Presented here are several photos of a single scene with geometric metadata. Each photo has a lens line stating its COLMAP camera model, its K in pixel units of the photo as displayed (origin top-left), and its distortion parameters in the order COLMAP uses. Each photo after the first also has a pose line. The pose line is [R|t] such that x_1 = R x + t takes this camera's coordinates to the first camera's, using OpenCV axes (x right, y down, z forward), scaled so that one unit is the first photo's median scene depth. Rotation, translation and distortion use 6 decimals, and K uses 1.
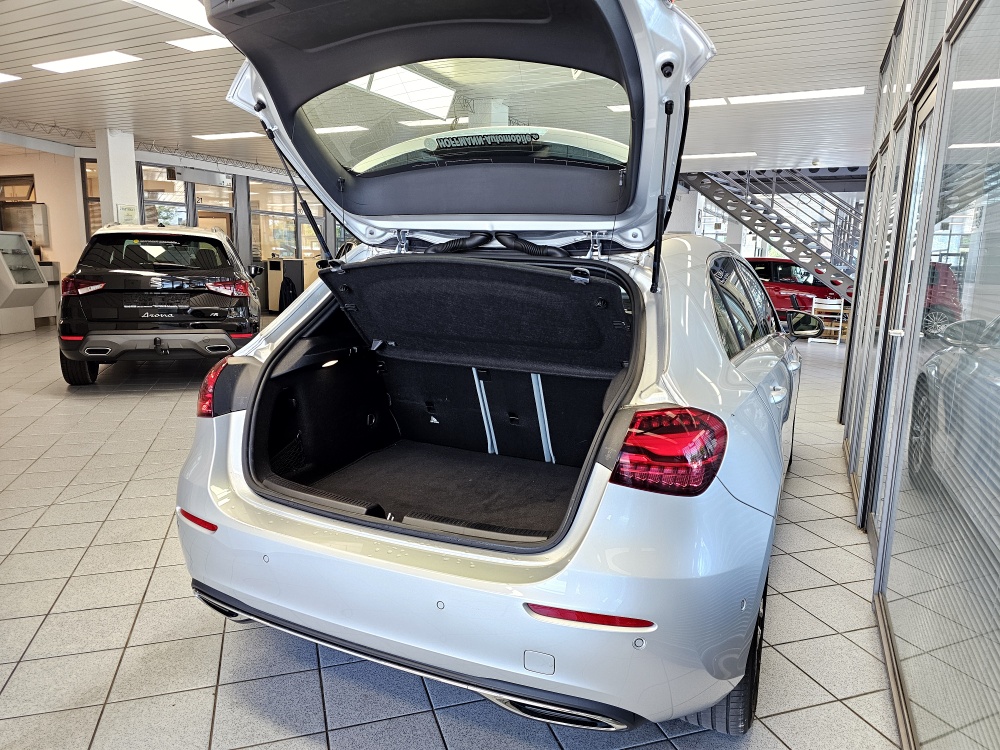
lens RADIAL K [[682.5, 0, 506.1], [0, 682.5, 369.6], [0, 0, 1]] dist [0.051658, -0.053158]
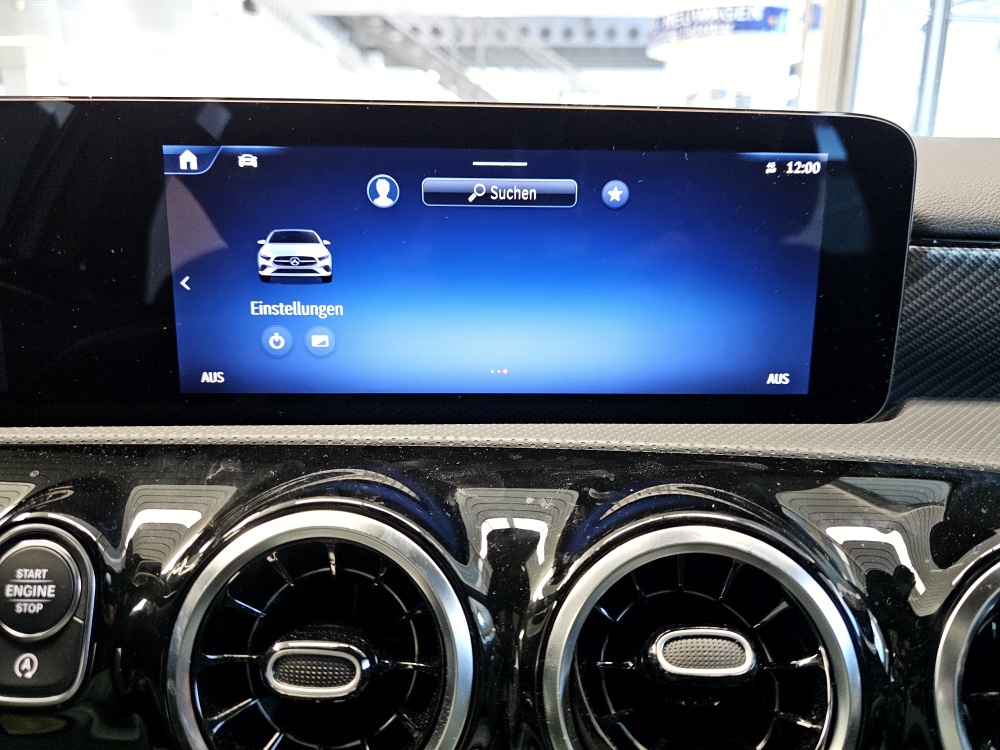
lens RADIAL K [[698.4, 0, 505.1], [0, 698.4, 363.2], [0, 0, 1]] dist [-0.005879, -0.007362]
pose [[0.893574, -0.137185, 0.427442, 0.052492], [0.095339, 0.988435, 0.117927, -0.024002], [-0.438676, -0.064625, 0.896319, 0.335911]]
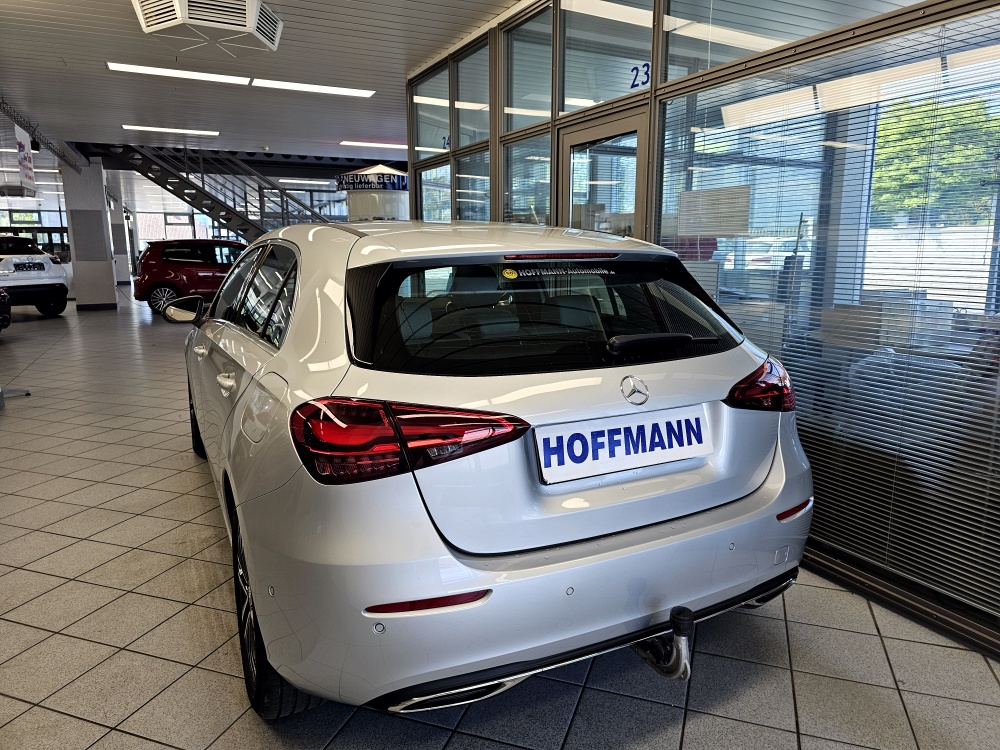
lens RADIAL K [[682.5, 0, 506.1], [0, 682.5, 369.6], [0, 0, 1]] dist [0.051658, -0.053158]
pose [[0.619526, -0.168050, 0.766777, -0.161280], [0.144895, 0.984512, 0.098700, -0.018703], [-0.771487, 0.049954, 0.634281, 0.071850]]
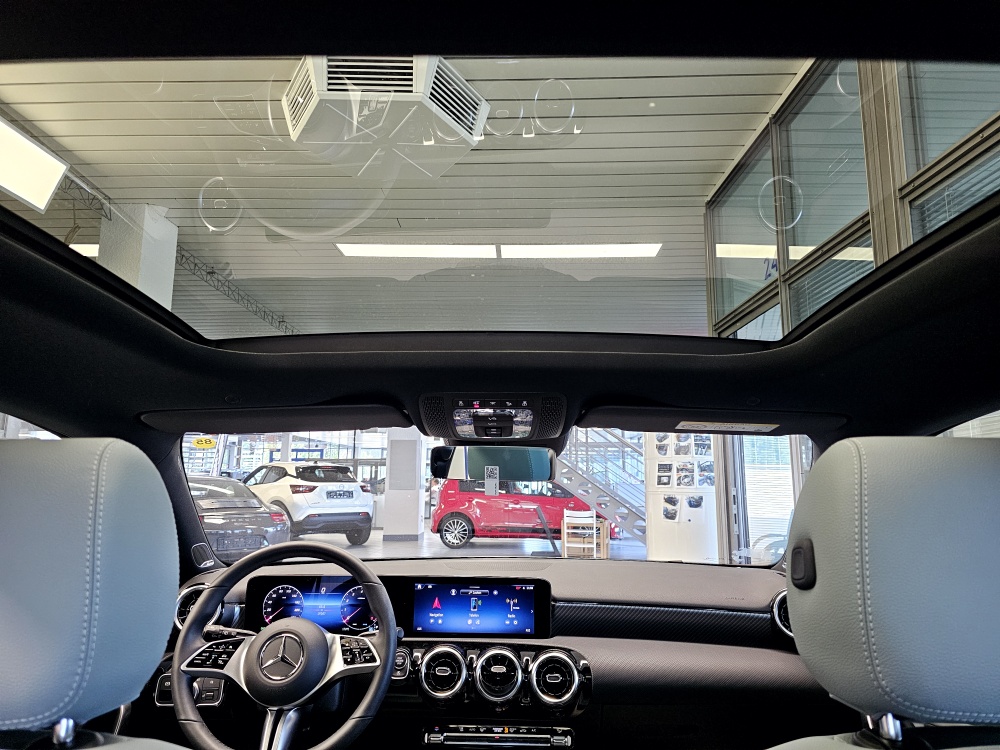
lens RADIAL K [[670.0, 0, 500.5], [0, 670.0, 363.8], [0, 0, 1]] dist [0.064476, -0.069358]
pose [[0.912059, 0.046055, 0.407464, 0.015758], [0.087834, 0.948668, -0.303832, -0.028614], [-0.400541, 0.312902, 0.861196, 0.237468]]
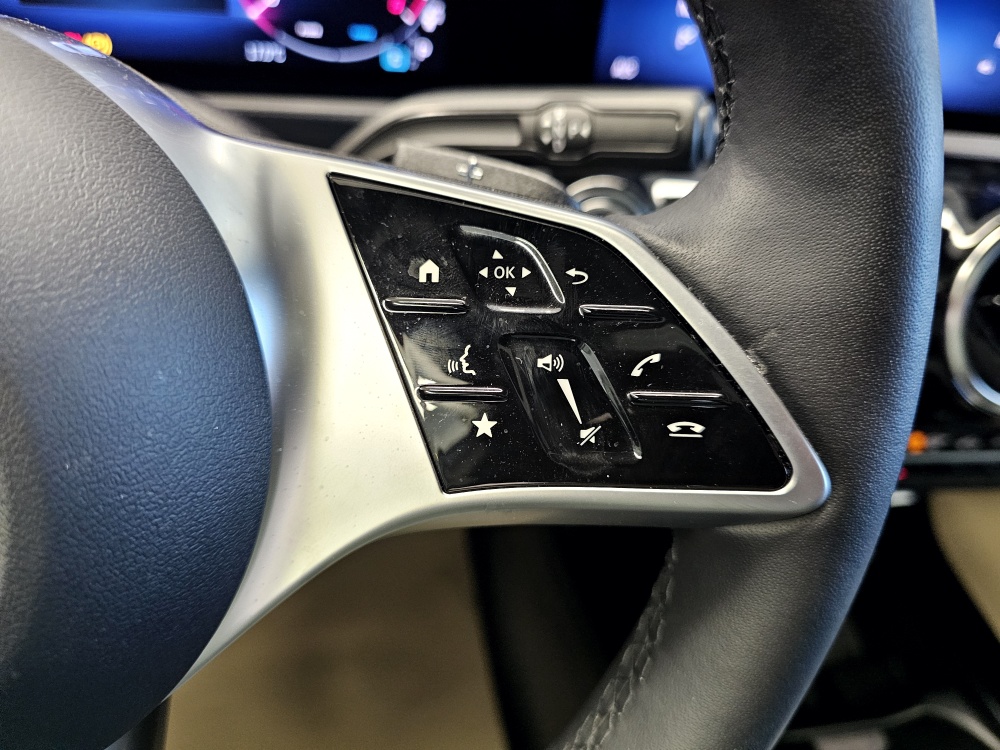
lens RADIAL K [[682.5, 0, 506.1], [0, 682.5, 369.6], [0, 0, 1]] dist [0.051658, -0.053158]
pose [[0.825682, -0.313835, 0.468782, 0.033940], [0.029100, 0.853562, 0.520178, -0.025727], [-0.563385, -0.415860, 0.713903, 0.339933]]
